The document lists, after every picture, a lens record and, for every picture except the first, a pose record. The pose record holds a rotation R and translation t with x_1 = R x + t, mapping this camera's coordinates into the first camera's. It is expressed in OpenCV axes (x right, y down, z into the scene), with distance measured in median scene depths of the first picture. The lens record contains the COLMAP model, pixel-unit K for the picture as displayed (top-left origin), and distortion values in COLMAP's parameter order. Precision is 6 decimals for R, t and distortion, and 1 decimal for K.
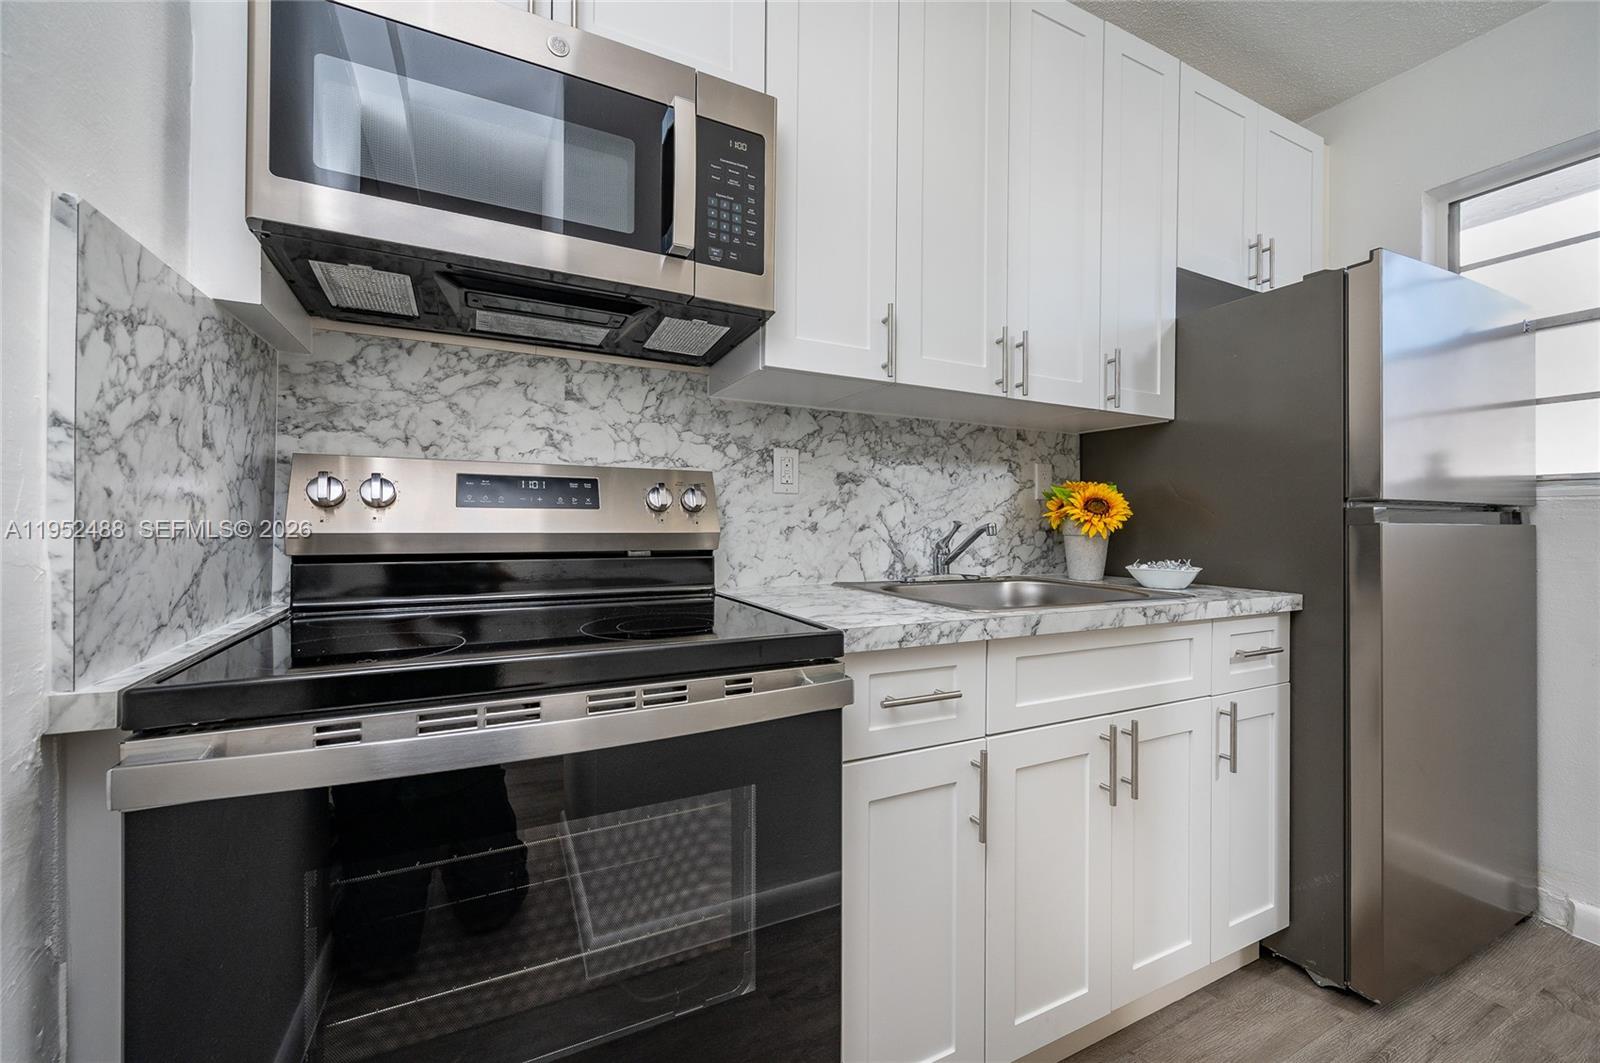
lens RADIAL K [[618.3, 0, 770.7], [0, 618.3, 527.5], [0, 0, 1]] dist [0.000678, -0.000093]
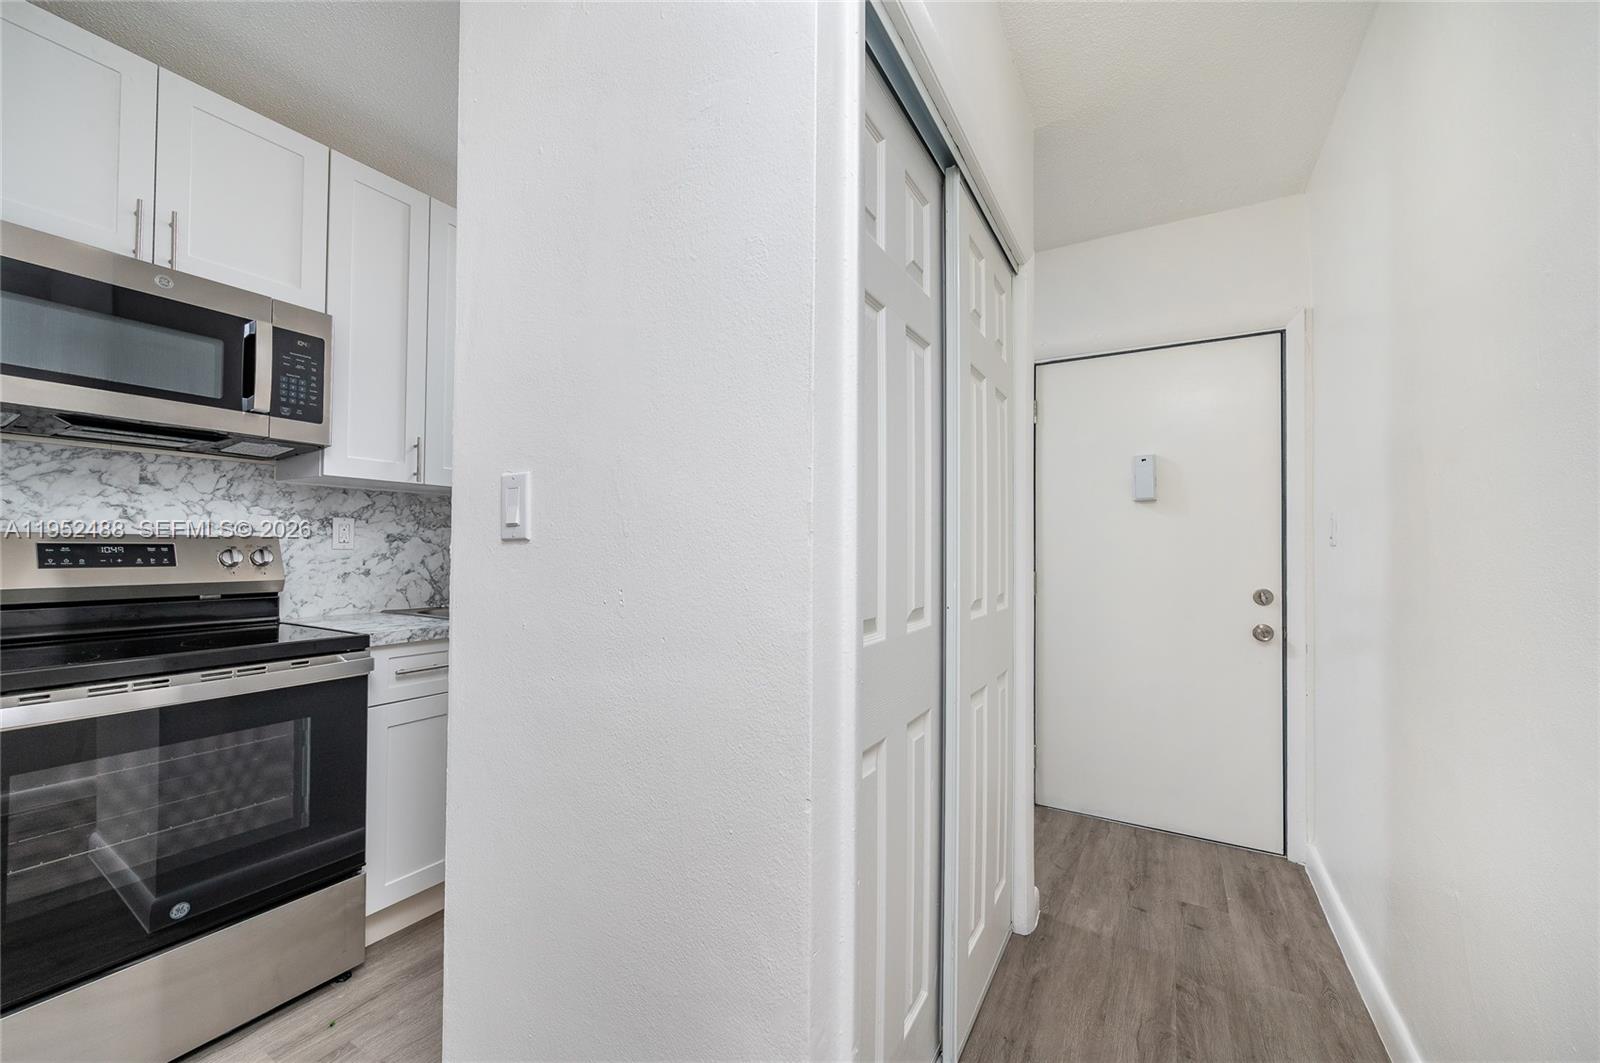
lens RADIAL K [[653.7, 0, 796.8], [0, 653.7, 534.2], [0, 0, 1]] dist [-0.000015, 0.000451]
pose [[0.826890, 0.010341, 0.562269, 0.041872], [0.002987, 0.999736, -0.022780, -0.052921], [-0.562356, 0.020516, 0.826640, -0.831099]]
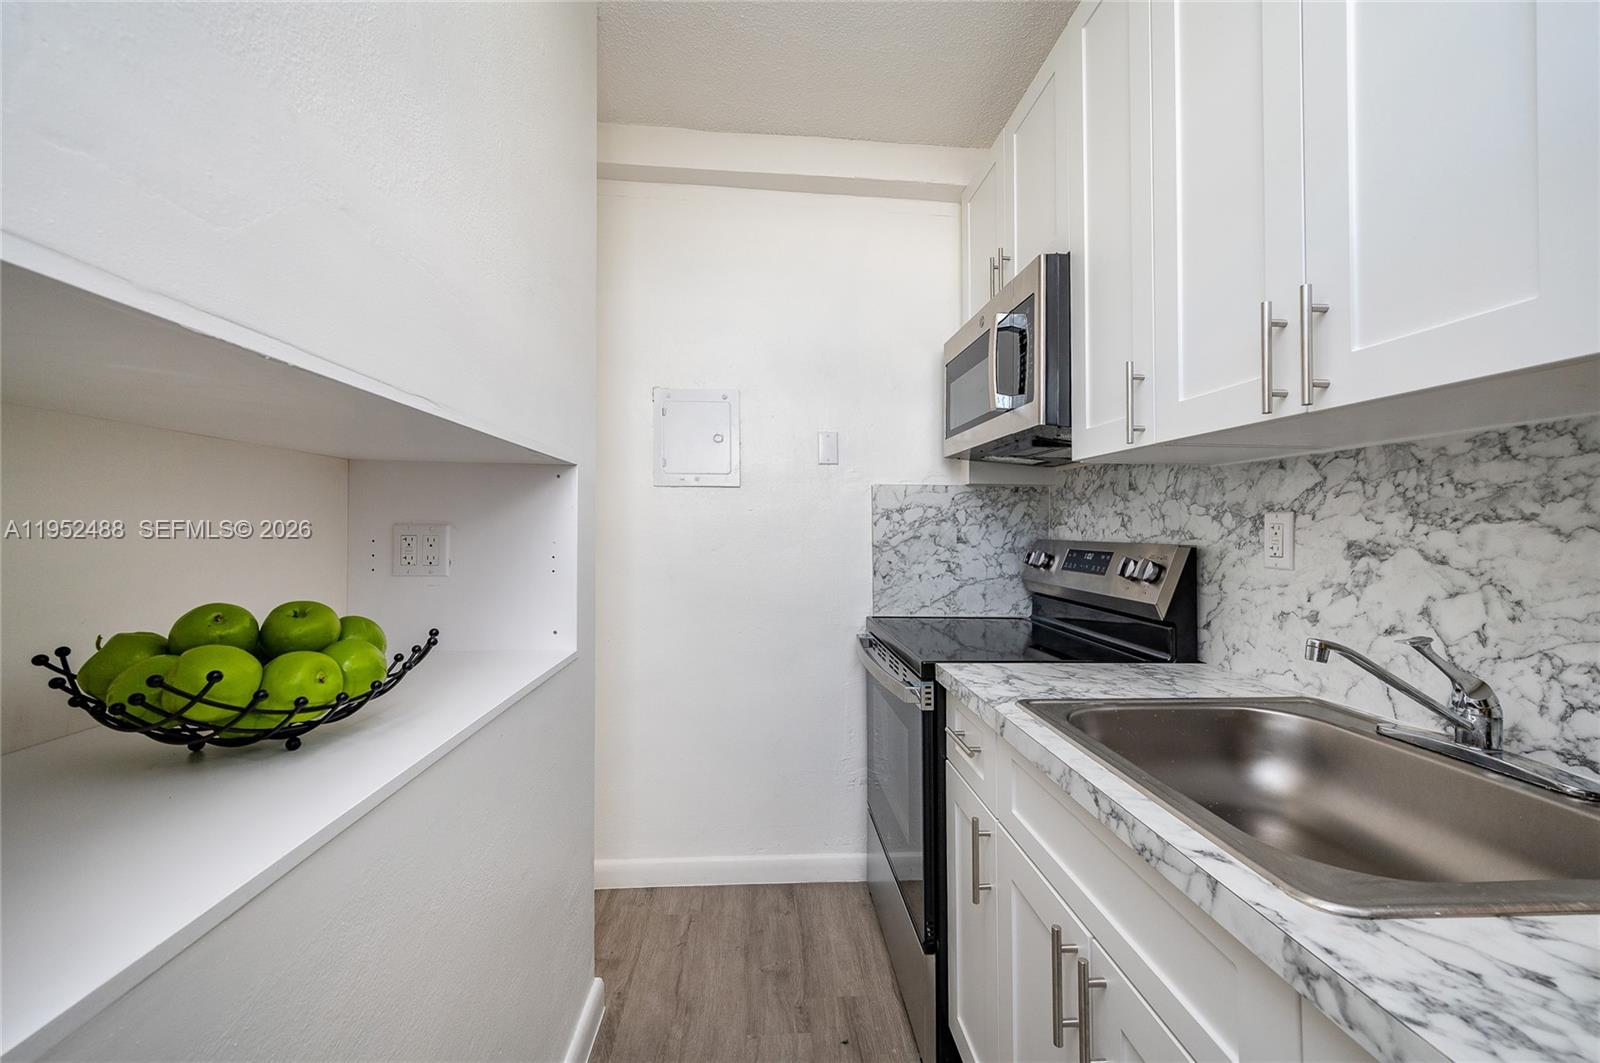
lens RADIAL K [[642.8, 0, 806.9], [0, 642.8, 528.9], [0, 0, 1]] dist [0.000461, 0.000157]
pose [[-0.356916, -0.004967, -0.934123, 1.013471], [-0.004760, 0.999983, -0.003498, -0.101300], [0.934124, 0.003198, -0.356934, 0.733817]]
